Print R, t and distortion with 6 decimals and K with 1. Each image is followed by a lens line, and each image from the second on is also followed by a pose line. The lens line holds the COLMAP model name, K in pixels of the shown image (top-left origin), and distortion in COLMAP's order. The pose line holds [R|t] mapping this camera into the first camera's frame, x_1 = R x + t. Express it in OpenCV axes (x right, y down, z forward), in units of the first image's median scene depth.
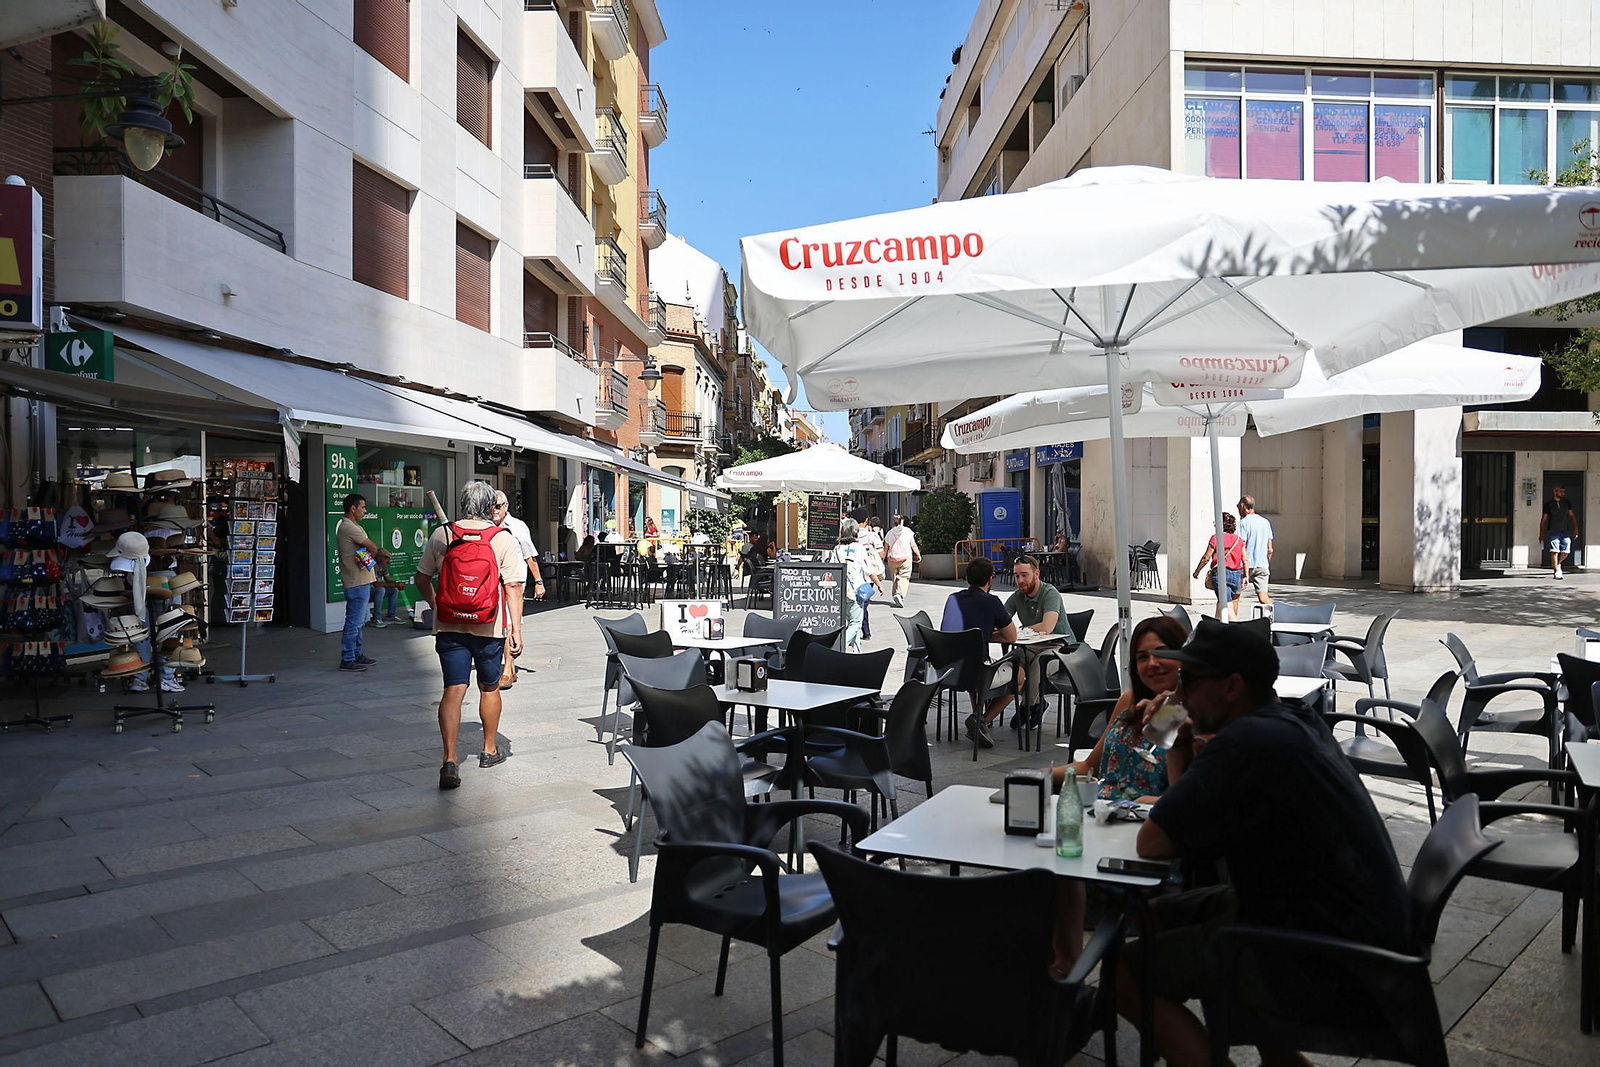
lens RADIAL K [[1151.3, 0, 795.2], [0, 1151.3, 543.5], [0, 0, 1]] dist [-0.085633, 0.071518]
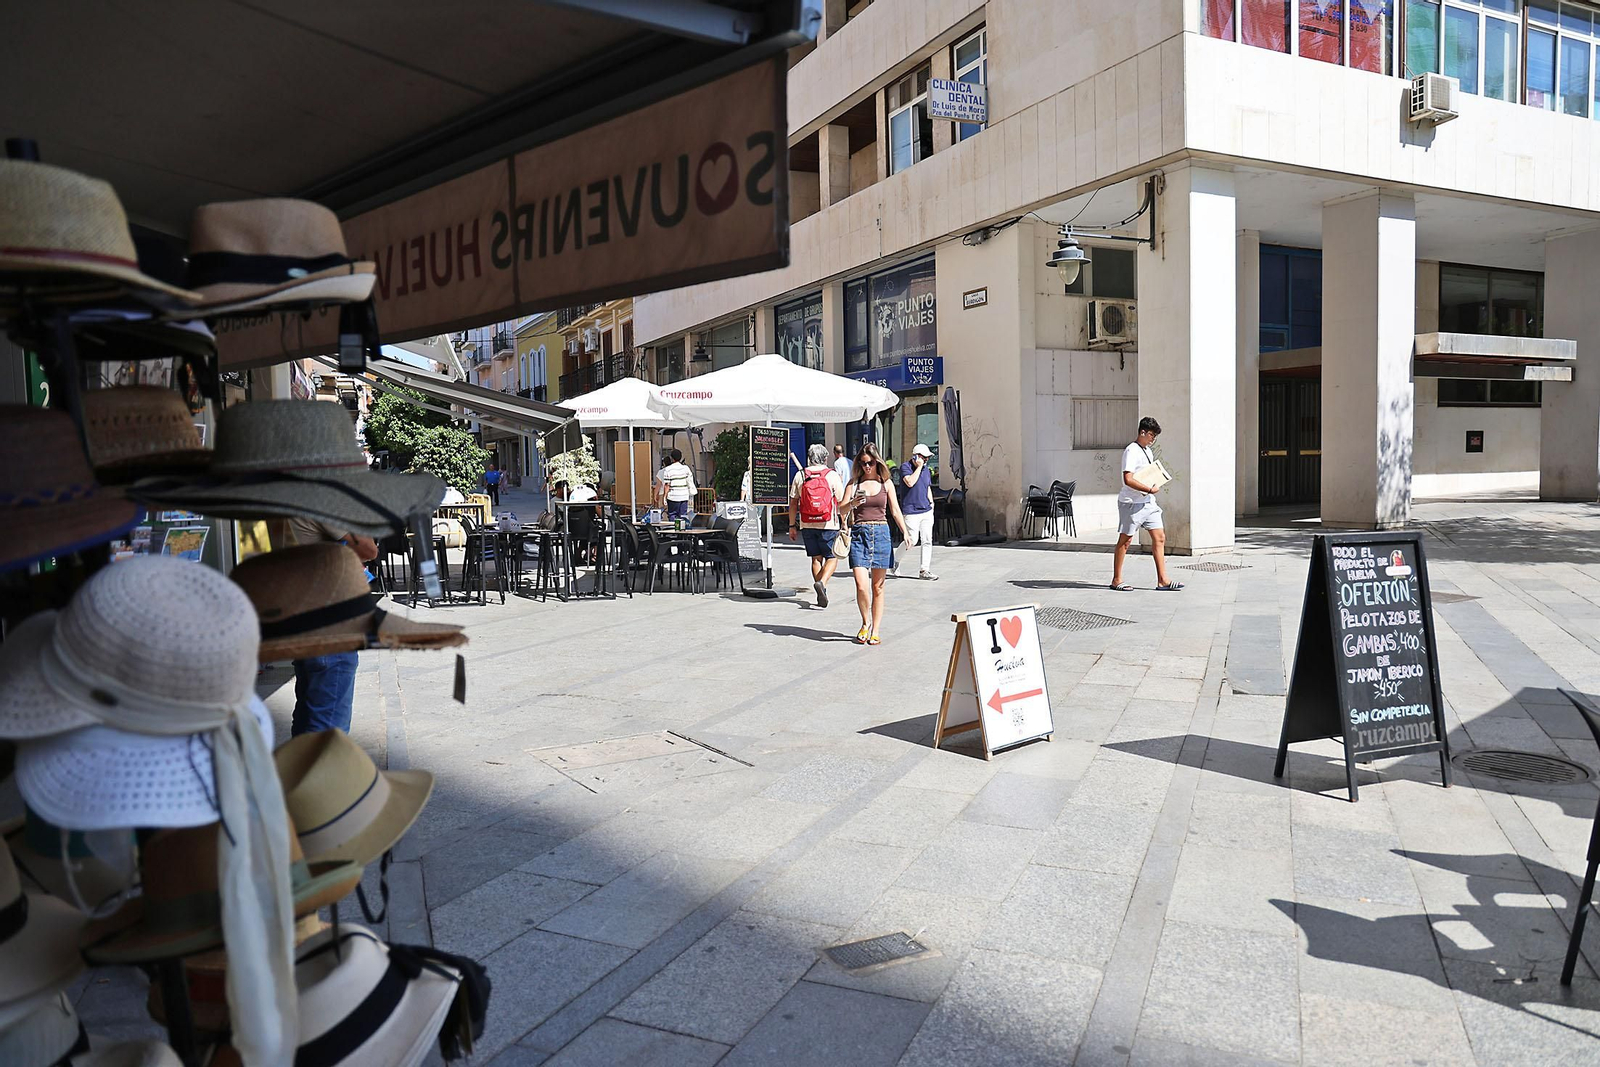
lens RADIAL K [[1151.3, 0, 801.8], [0, 1151.3, 543.5], [0, 0, 1]] dist [-0.085633, 0.071518]
pose [[0.920775, -0.046495, 0.387314, -0.236679], [0.028235, 0.998211, 0.052705, -0.007514], [-0.389071, -0.037594, 0.920440, 0.337324]]
